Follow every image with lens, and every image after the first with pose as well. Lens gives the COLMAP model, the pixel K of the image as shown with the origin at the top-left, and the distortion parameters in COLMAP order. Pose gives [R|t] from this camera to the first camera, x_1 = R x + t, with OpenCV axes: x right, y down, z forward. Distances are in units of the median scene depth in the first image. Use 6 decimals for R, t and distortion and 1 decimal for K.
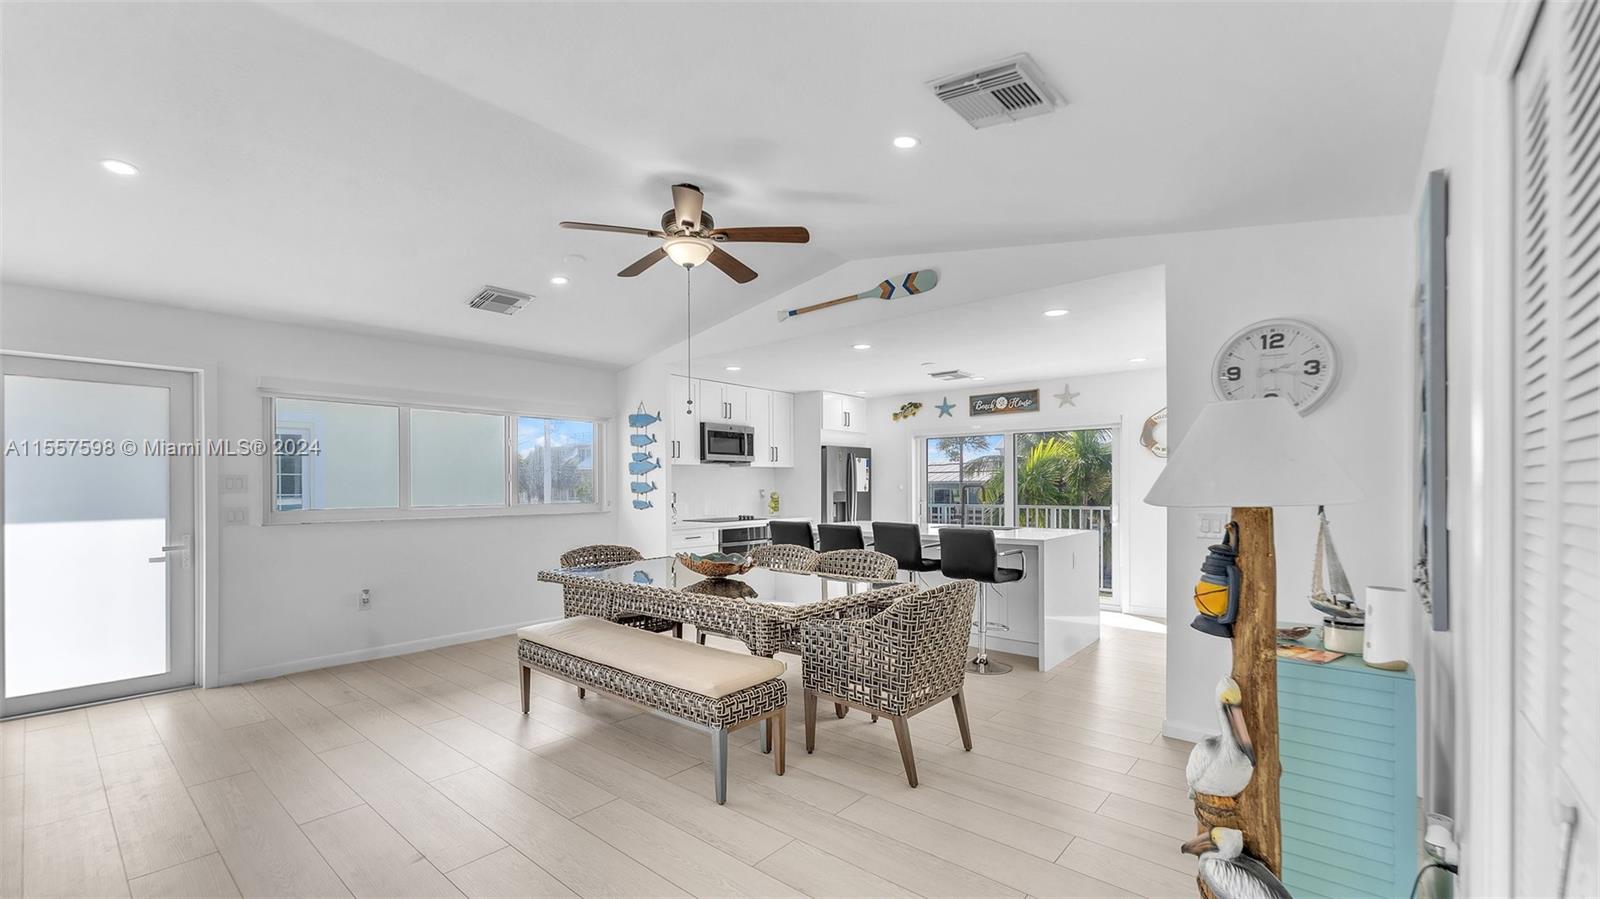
lens RADIAL K [[649.0, 0, 792.2], [0, 649.0, 485.3], [0, 0, 1]] dist [0.001366, 0.000075]
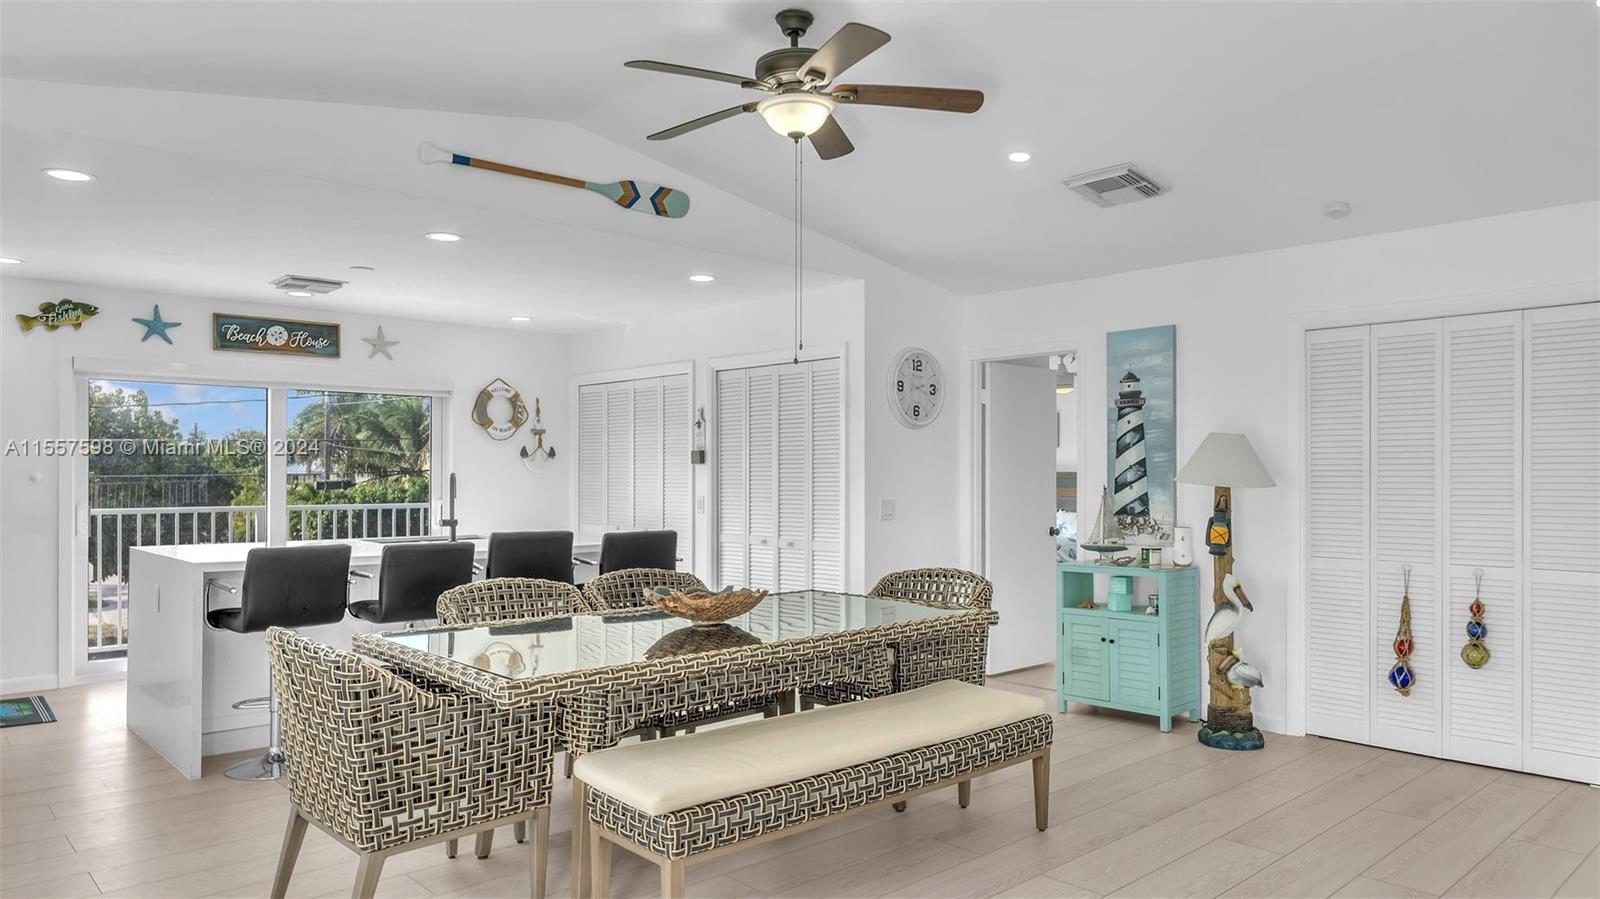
lens RADIAL K [[1032.5, 0, 780.4], [0, 1032.5, 461.2], [0, 0, 1]] dist [-0.001720, -0.002984]
pose [[0.126924, 0.015528, 0.991791, -0.603379], [-0.003237, 0.999879, -0.015241, 0.001860], [-0.991907, -0.001276, 0.126959, 0.450658]]
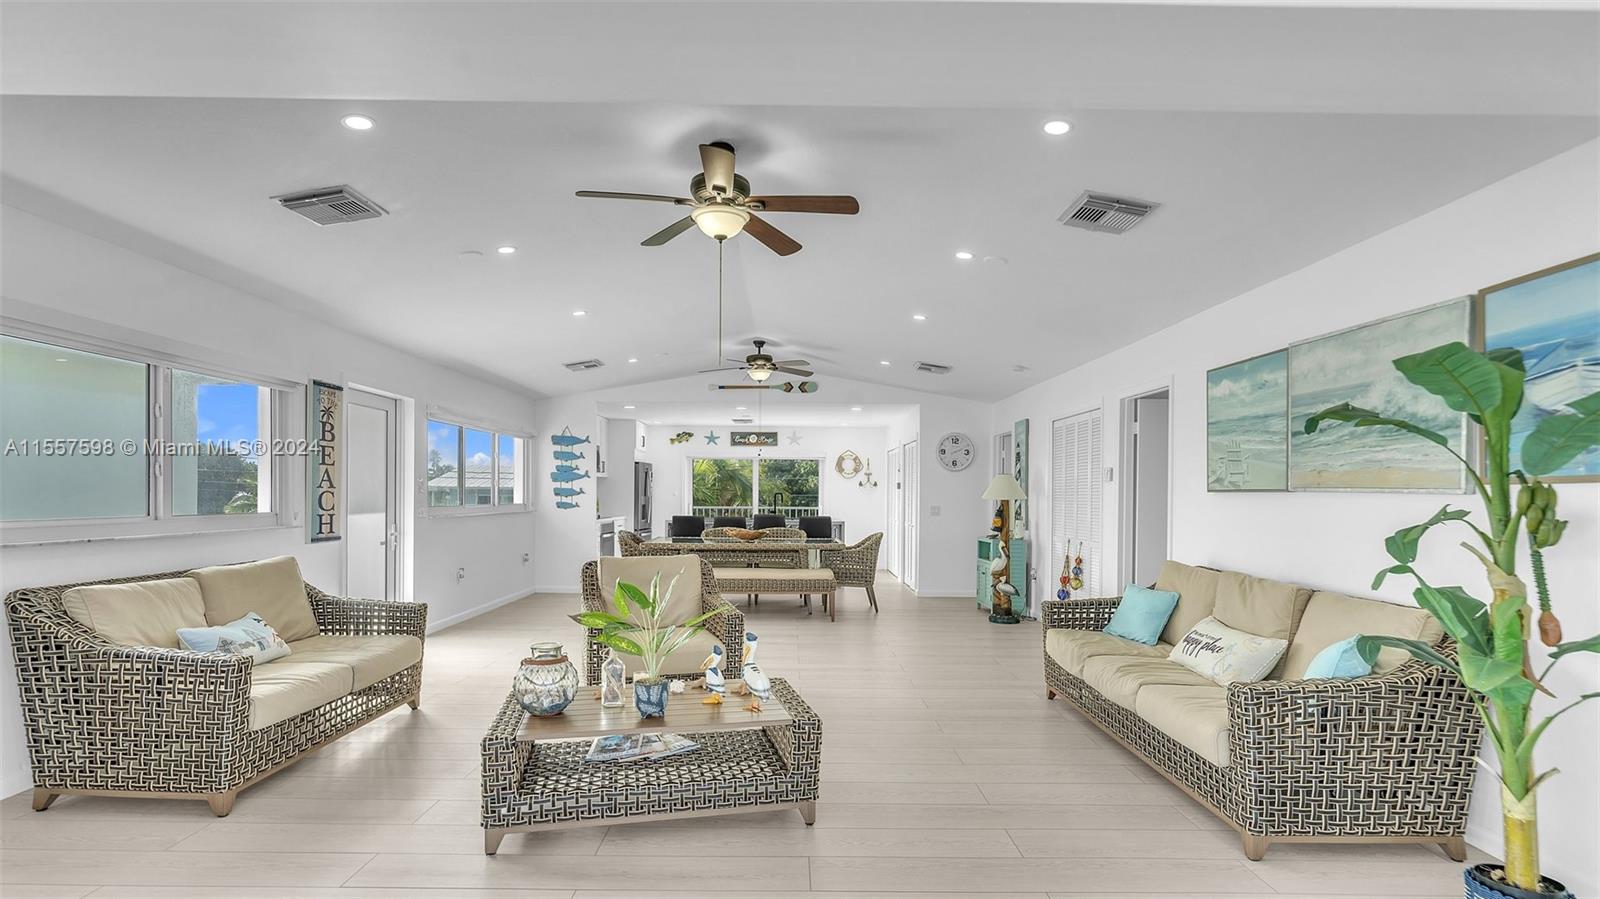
lens RADIAL K [[738.0, 0, 790.9], [0, 738.0, 485.9], [0, 0, 1]] dist [0.000130, 0.000364]
pose [[0.756733, 0.016368, 0.653519, -0.790407], [-0.010552, 0.999862, -0.012824, 0.004808], [-0.653639, 0.002809, 0.756802, -0.387470]]
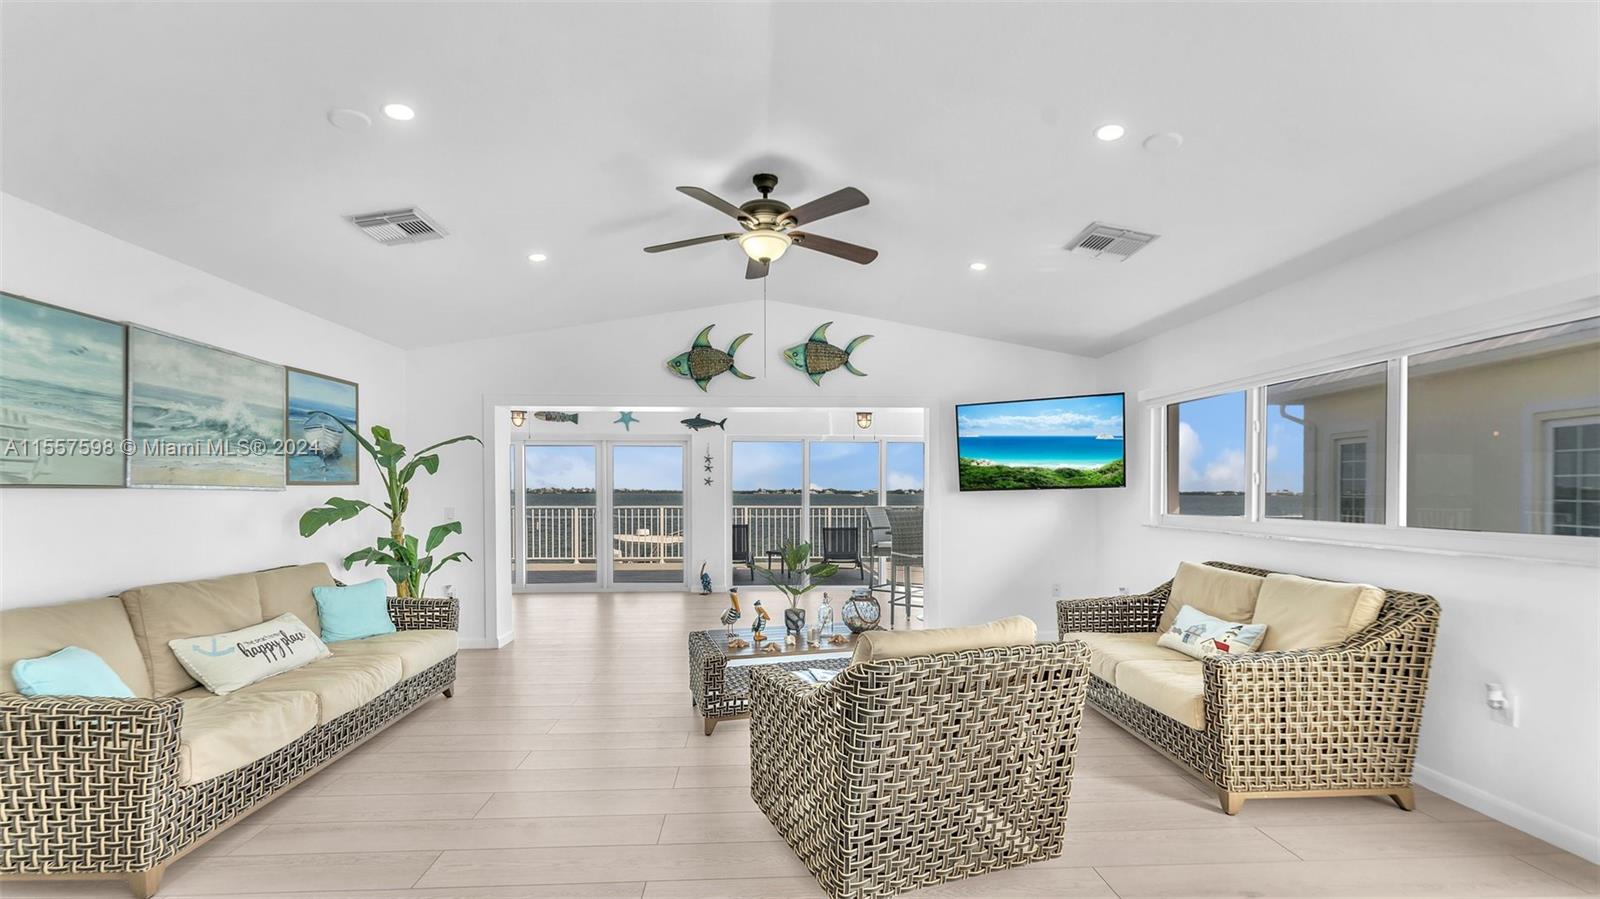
lens RADIAL K [[666.9, 0, 785.3], [0, 666.9, 497.1], [0, 0, 1]] dist [0.019204, -0.000139]
pose [[-0.731440, 0.008269, -0.681856, -0.175395], [0.000145, 0.999928, 0.011970, -0.000791], [0.681906, 0.008656, -0.731389, 0.398027]]
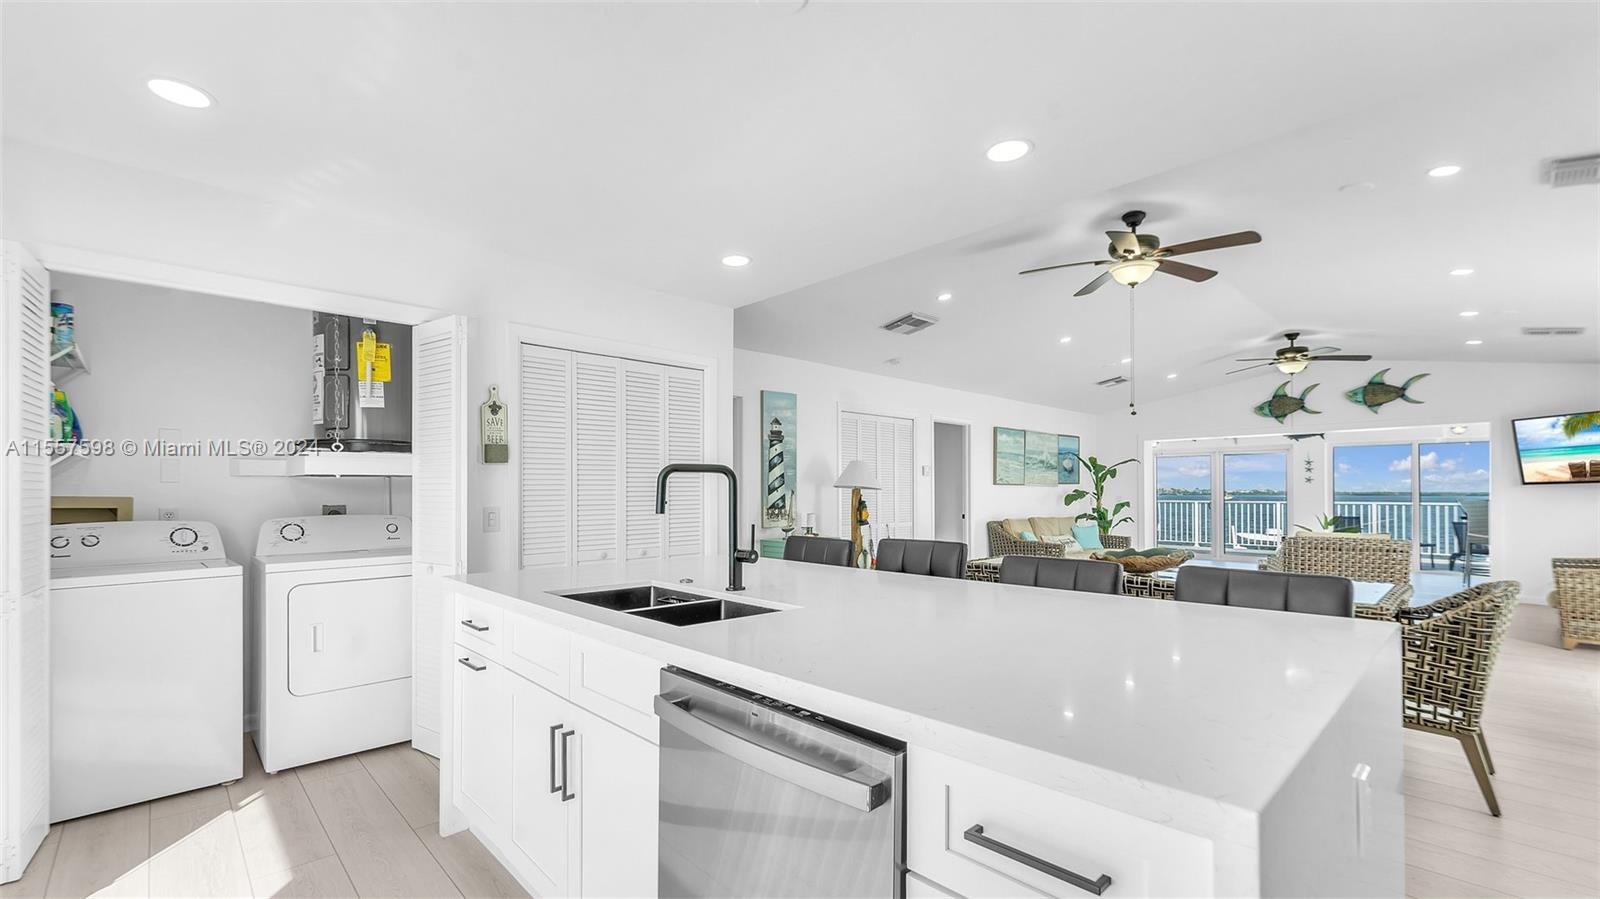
lens RADIAL K [[673.6, 0, 784.1], [0, 673.6, 484.8], [0, 0, 1]] dist [0.001440, -0.000016]
pose [[-0.994317, 0.003413, 0.106403, 0.163545], [0.002345, 0.999946, -0.010160, 0.010257], [-0.106432, -0.009853, -0.994271, 1.136052]]
